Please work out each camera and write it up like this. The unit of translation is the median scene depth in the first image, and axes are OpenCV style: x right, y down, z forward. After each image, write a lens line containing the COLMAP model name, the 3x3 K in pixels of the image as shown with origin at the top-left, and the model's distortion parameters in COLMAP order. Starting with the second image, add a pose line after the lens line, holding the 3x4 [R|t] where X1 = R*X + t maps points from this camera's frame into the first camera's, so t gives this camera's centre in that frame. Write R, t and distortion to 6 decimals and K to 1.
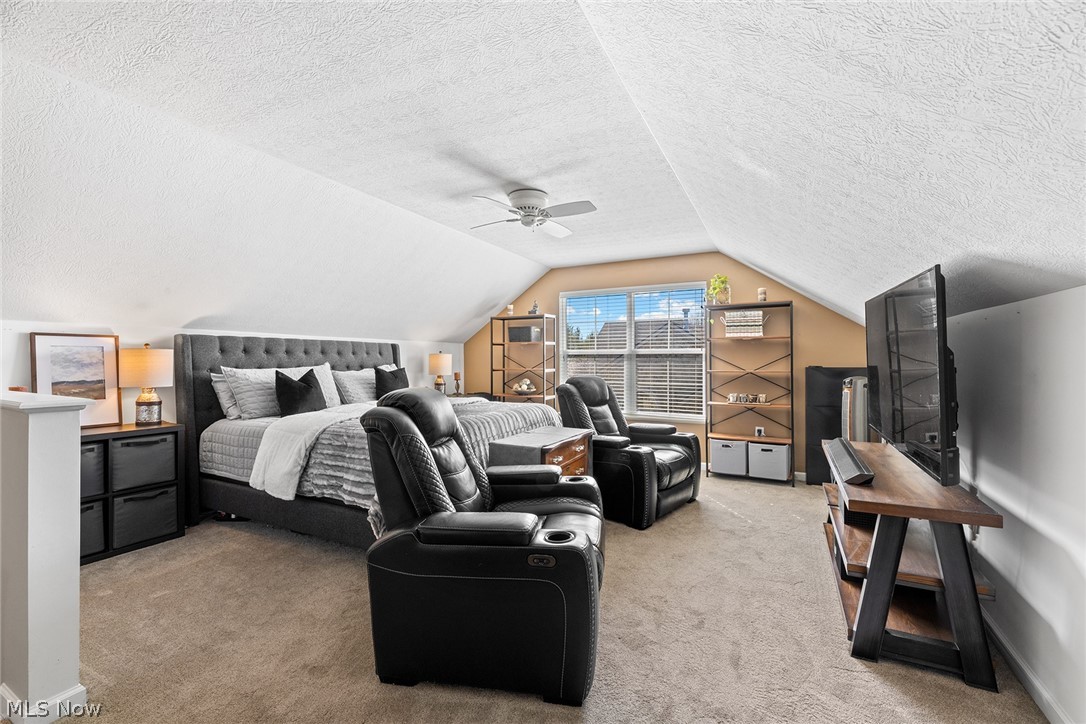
lens RADIAL K [[440.1, 0, 544.5], [0, 440.1, 363.8], [0, 0, 1]] dist [0.000484, -0.003002]
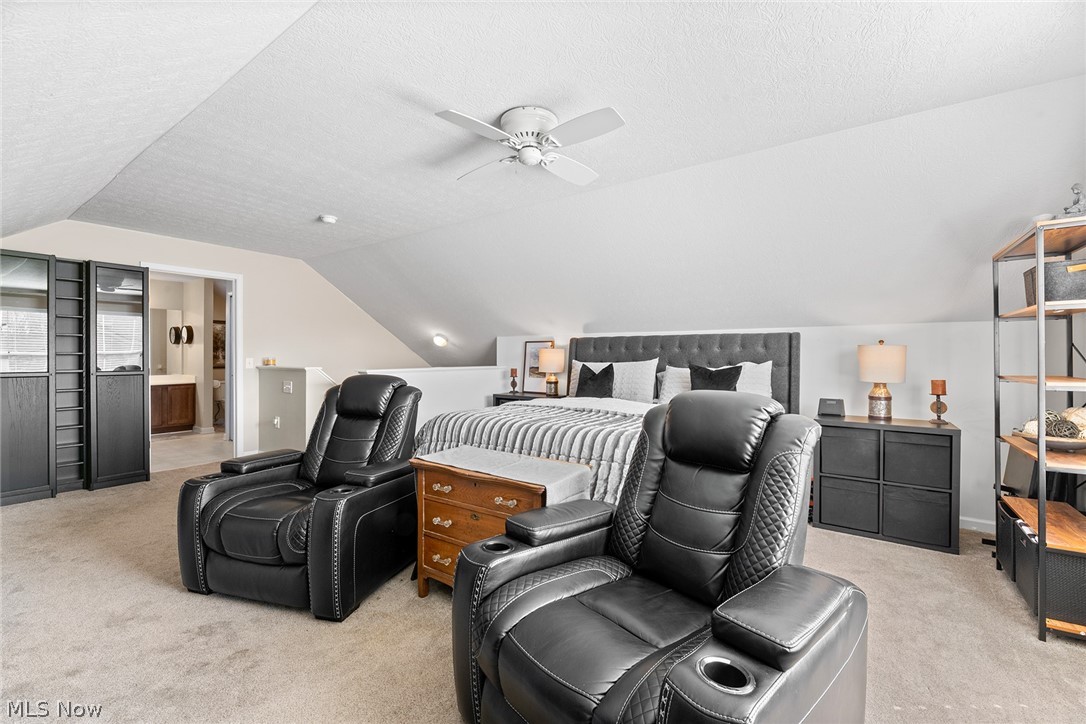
lens RADIAL K [[440.1, 0, 543.2], [0, 440.1, 354.3], [0, 0, 1]] dist [0.000484, -0.003002]
pose [[-0.126493, -0.003630, -0.991961, 0.561300], [-0.008995, 0.999956, -0.002513, -0.006405], [0.991927, 0.008605, -0.126520, 0.956511]]
